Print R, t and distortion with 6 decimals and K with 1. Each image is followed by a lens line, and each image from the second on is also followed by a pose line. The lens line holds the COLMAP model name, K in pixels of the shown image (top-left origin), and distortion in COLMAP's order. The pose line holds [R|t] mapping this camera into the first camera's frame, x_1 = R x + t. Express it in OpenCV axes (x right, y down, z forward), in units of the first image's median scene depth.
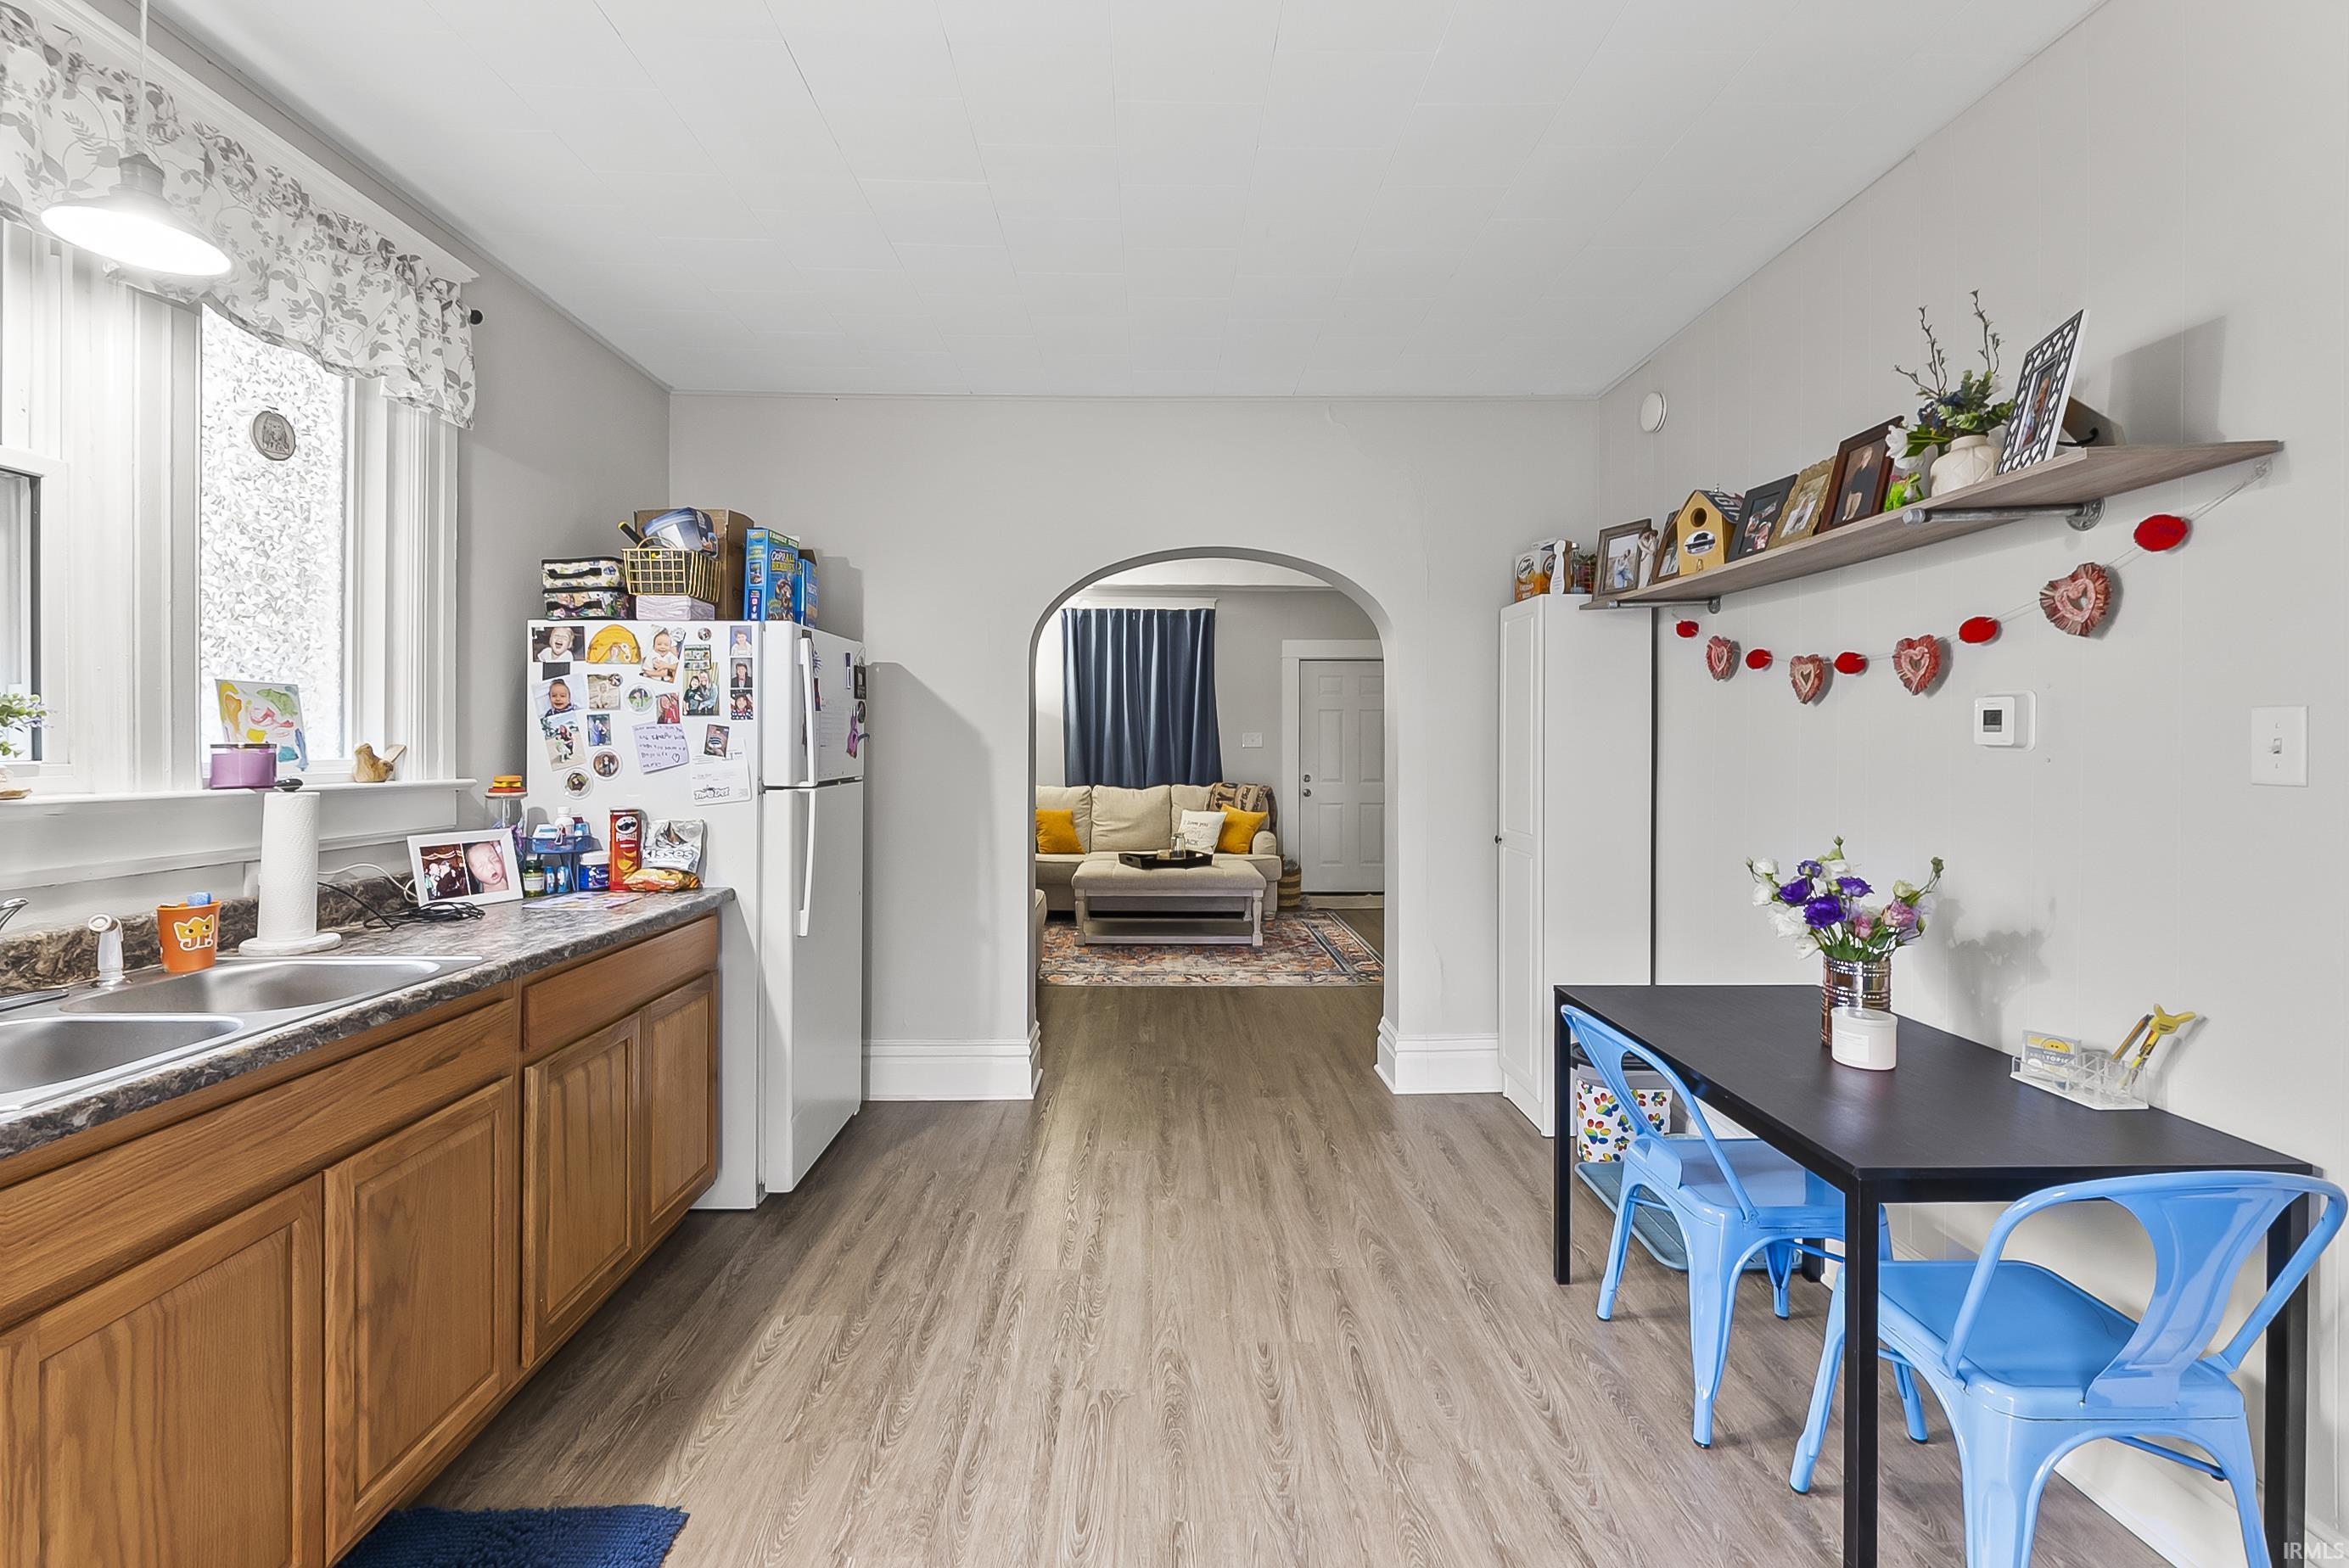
lens RADIAL K [[1000.7, 0, 1175.3], [0, 1000.7, 743.8], [0, 0, 1]] dist [-0.004724, -0.001310]
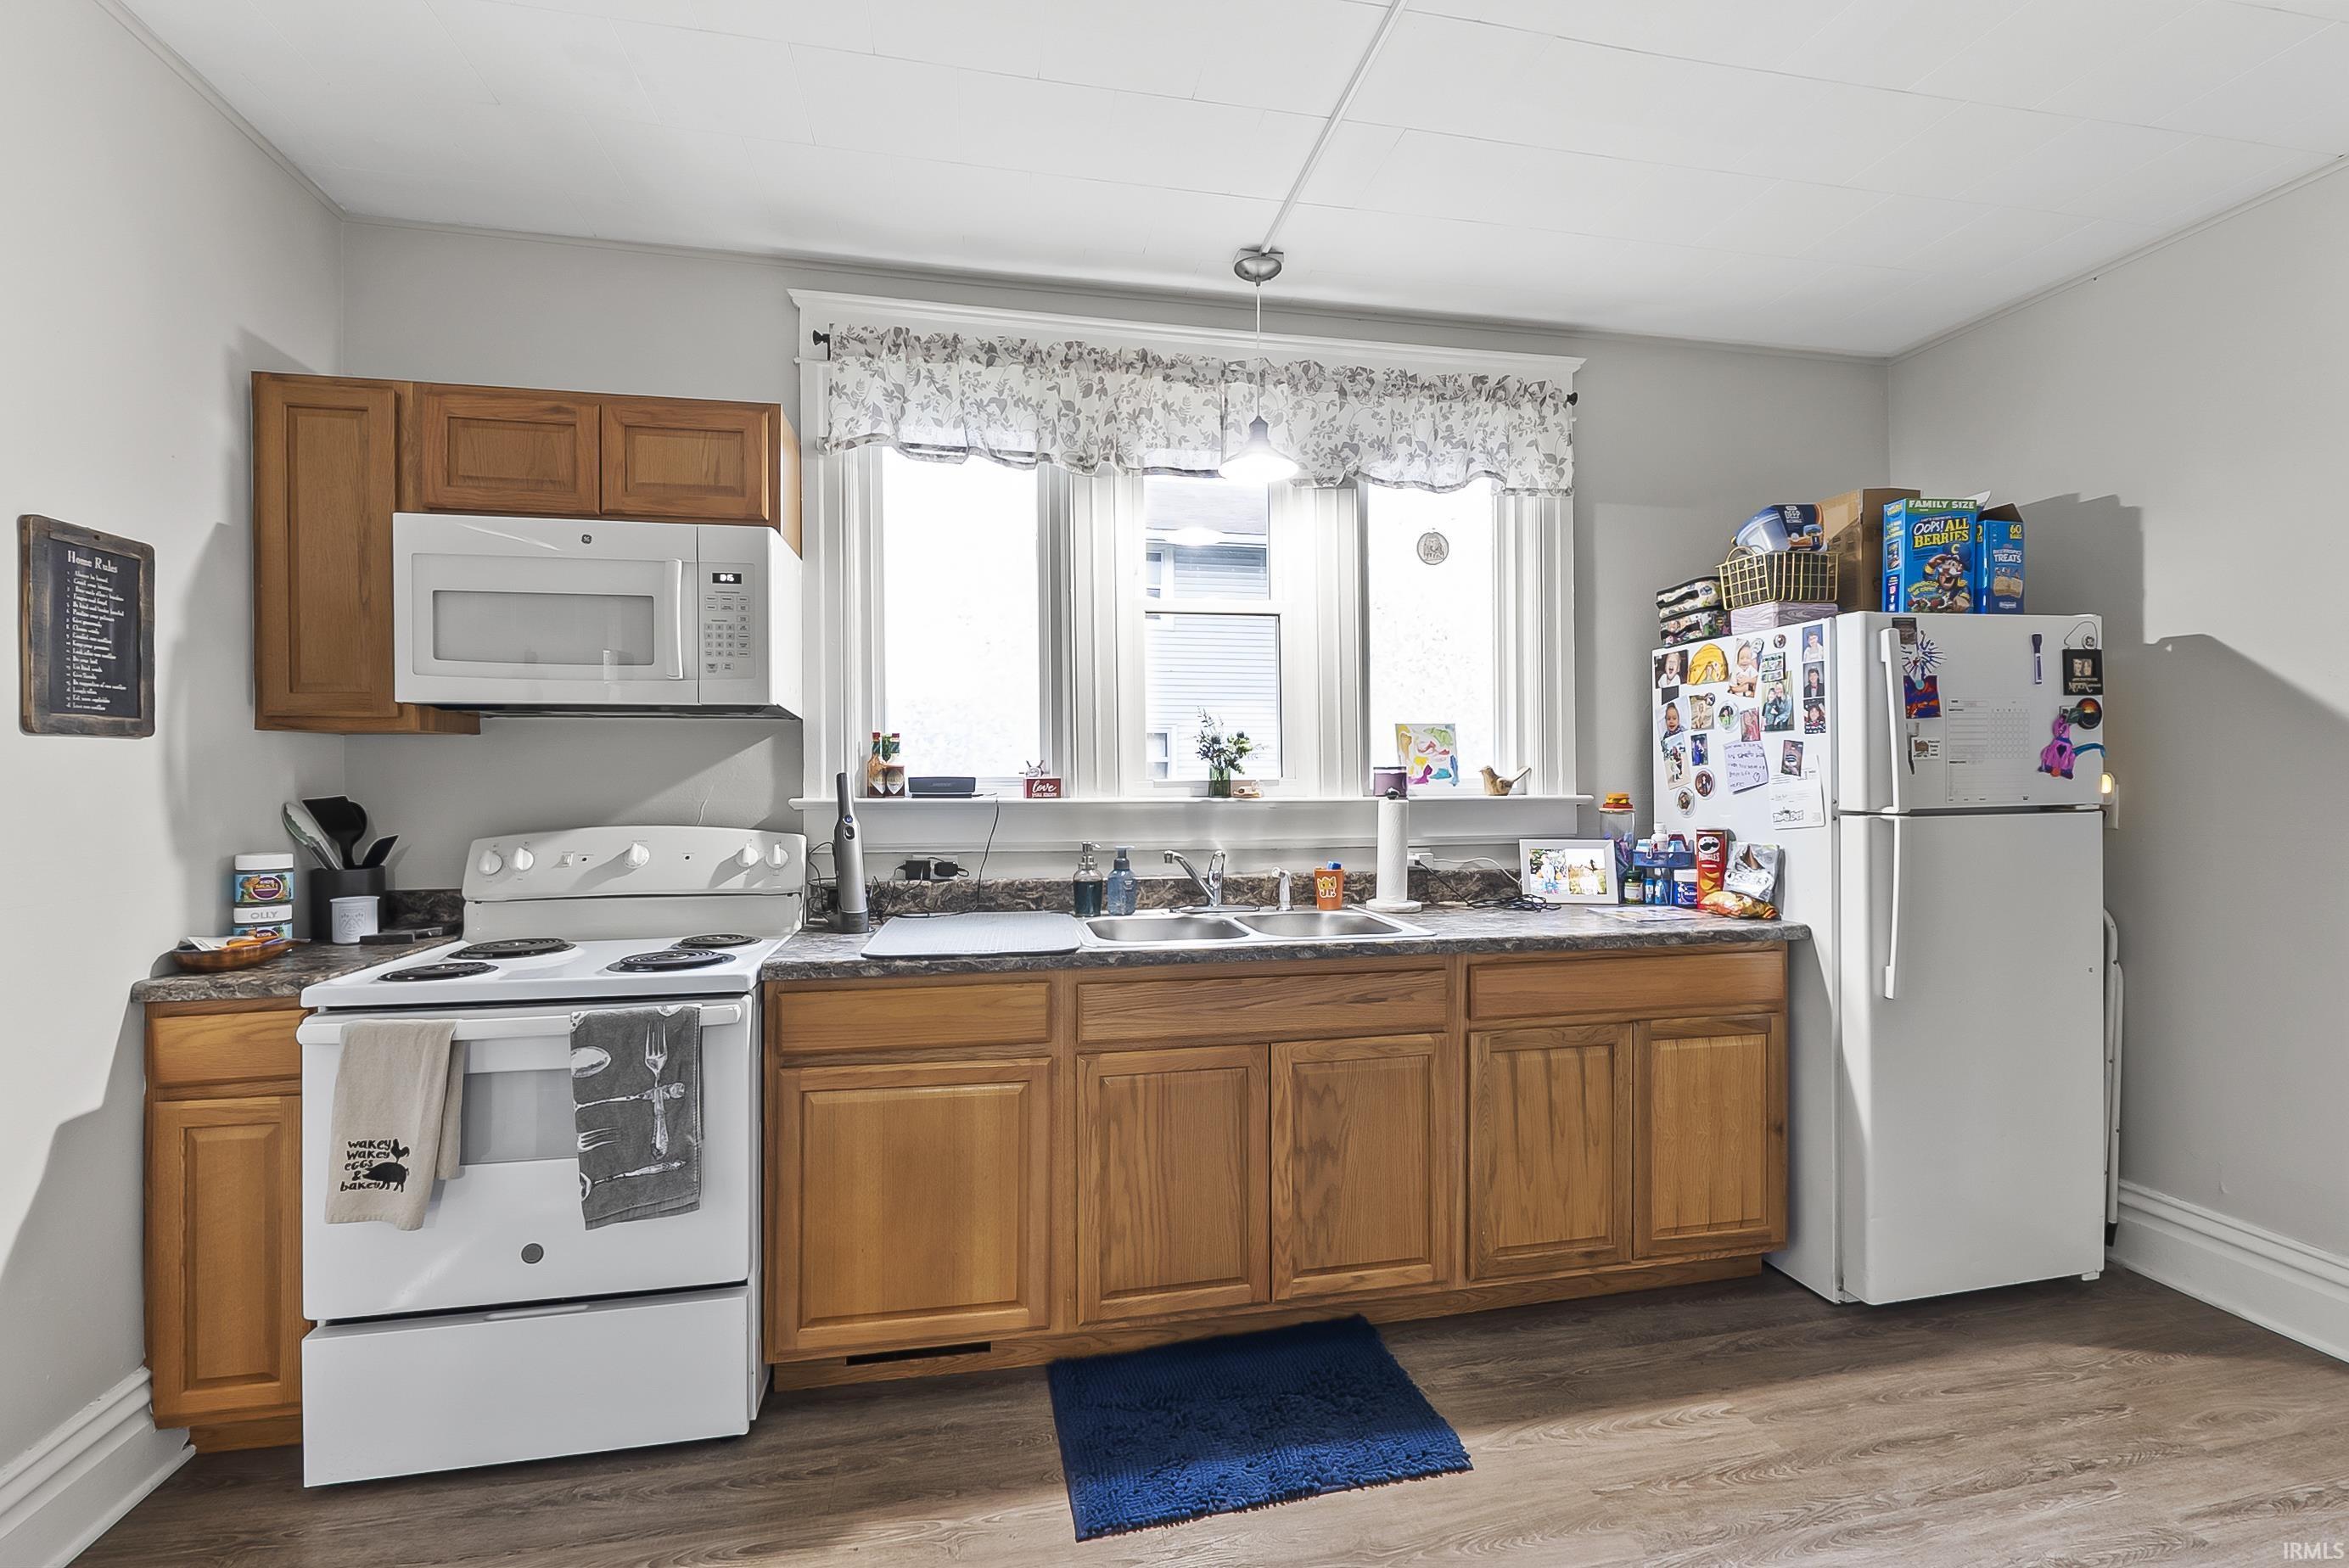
lens RADIAL K [[1000.7, 0, 1177.3], [0, 1000.7, 770.9], [0, 0, 1]] dist [-0.004724, -0.001310]
pose [[0.176607, -0.007186, -0.984255, 0.367886], [0.009805, 0.999937, -0.005541, 0.008953], [0.984233, -0.008672, 0.176666, 0.339819]]
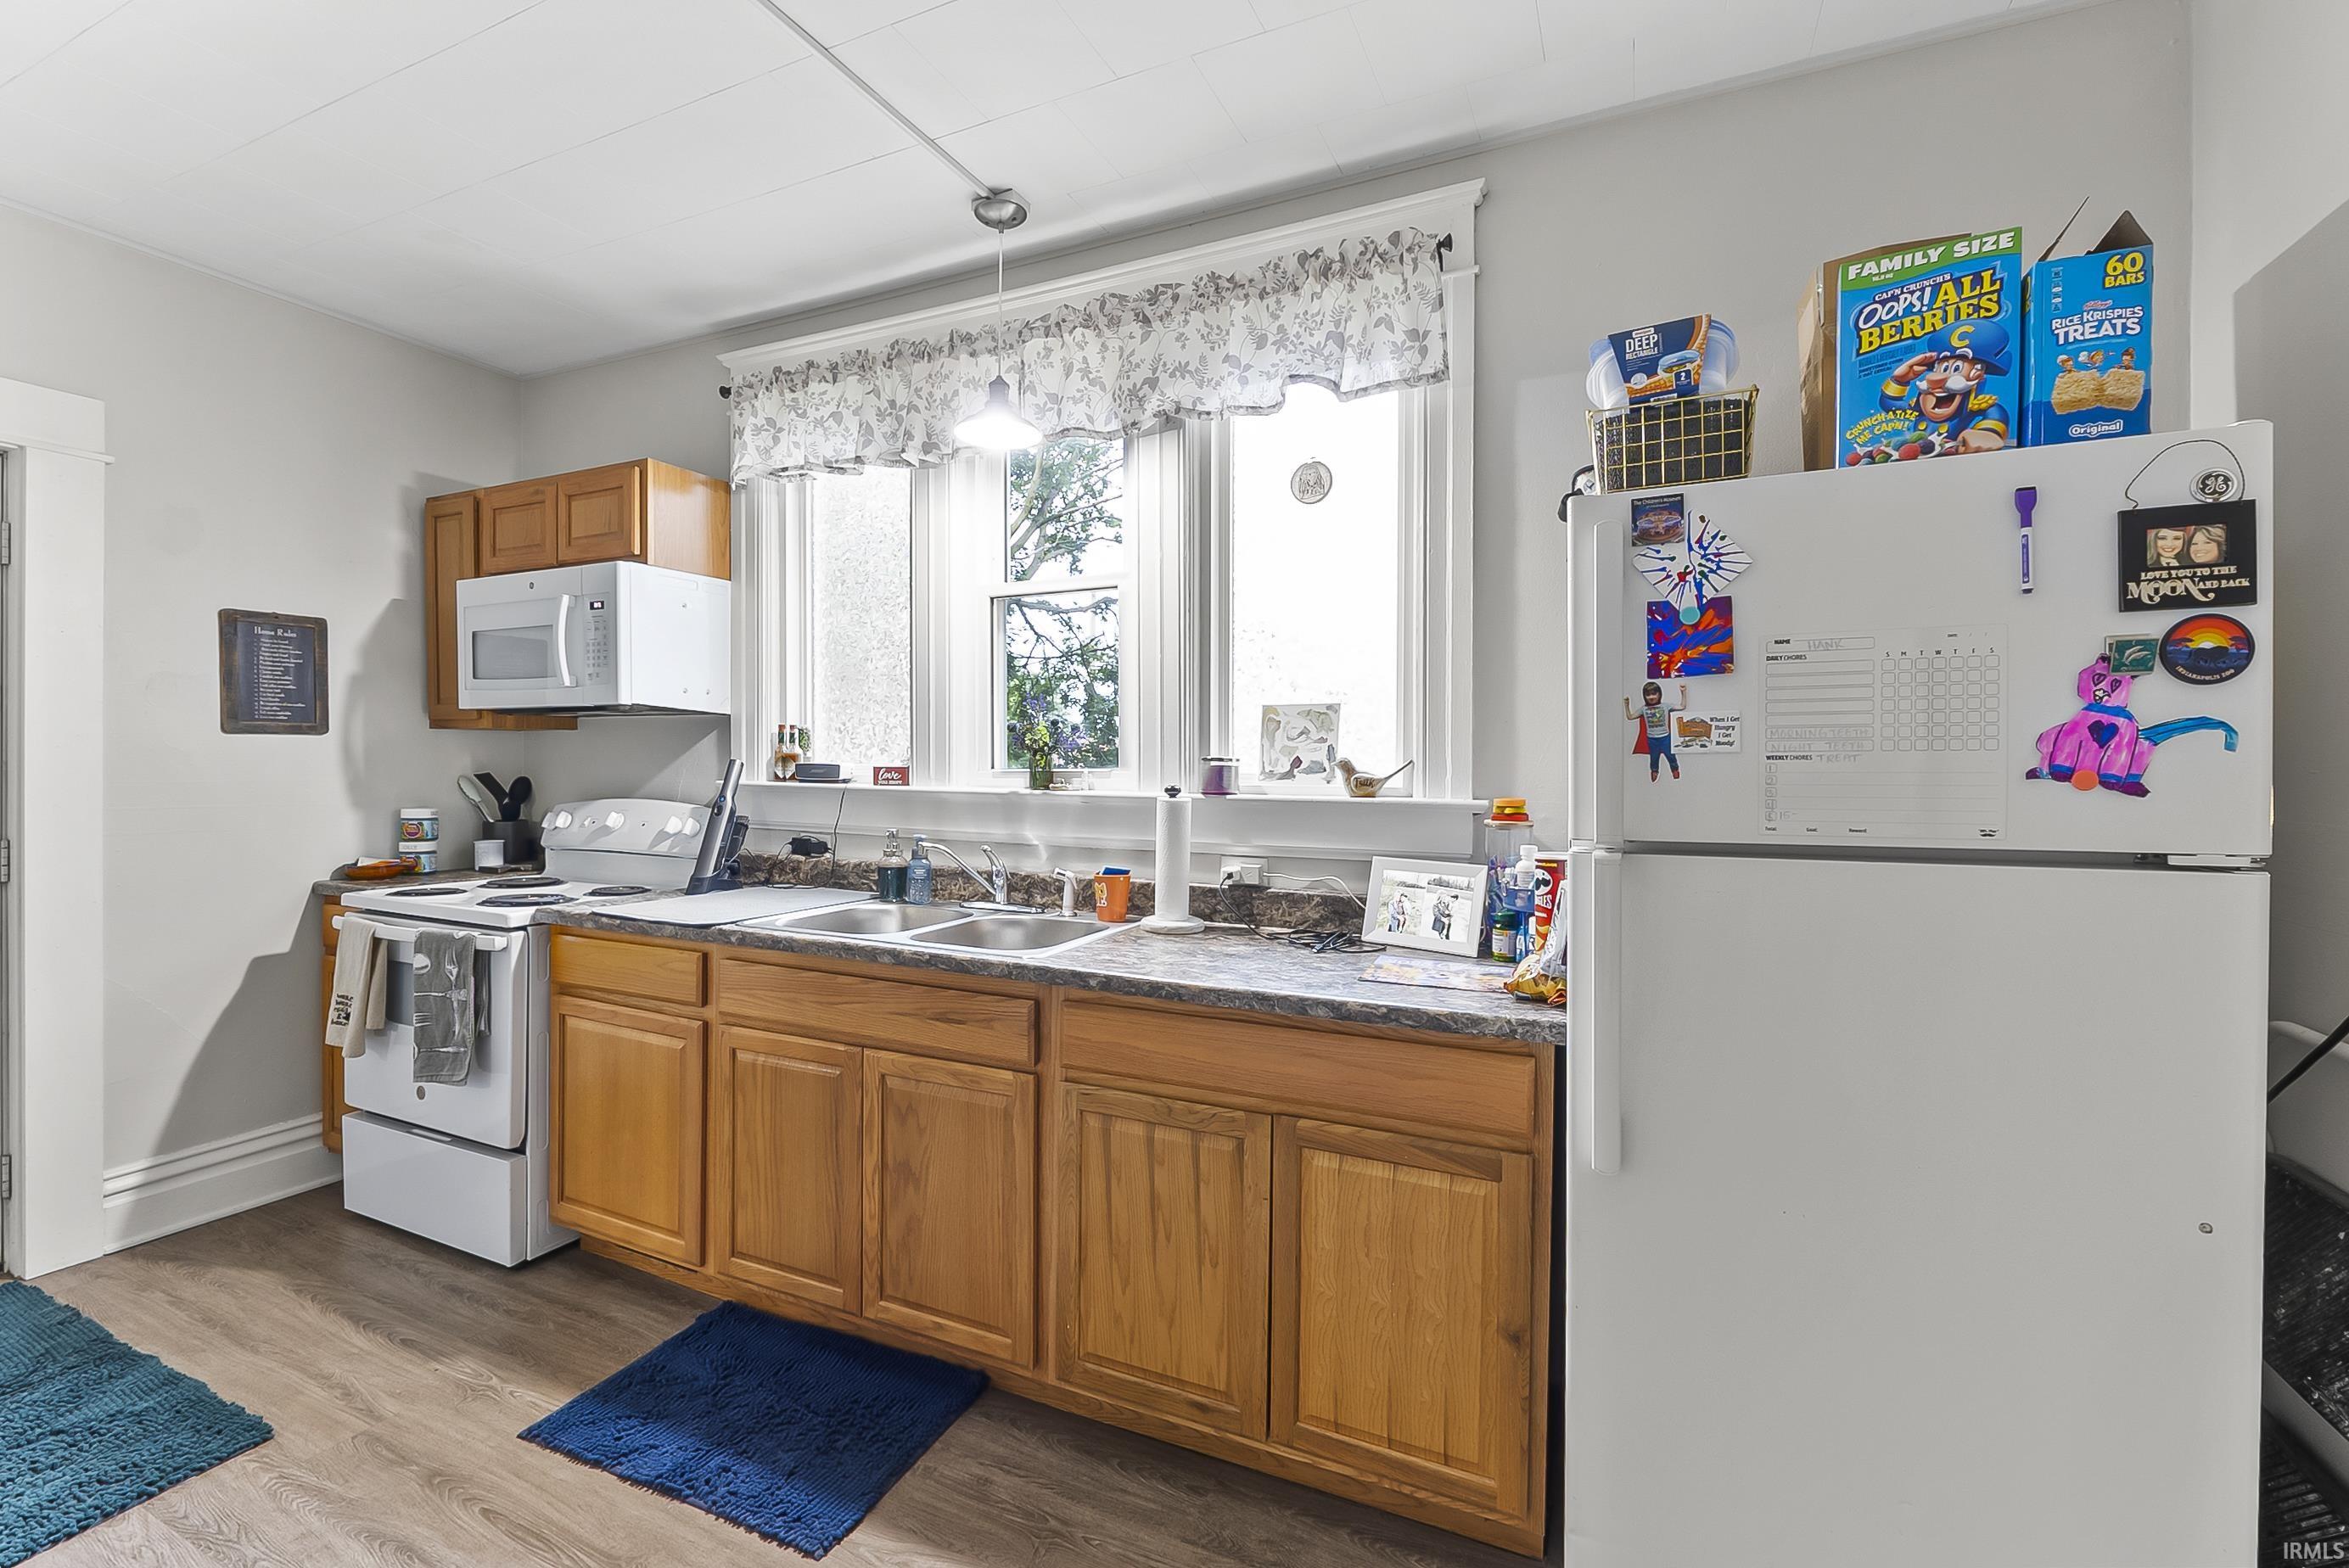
lens RADIAL K [[1000.7, 0, 1178.5], [0, 1000.7, 773.3], [0, 0, 1]] dist [-0.004724, -0.001310]
pose [[-0.441430, 0.004937, -0.897282, 0.146729], [-0.003162, 0.999970, 0.007058, 0.008133], [0.897290, 0.005953, -0.441401, 1.186028]]
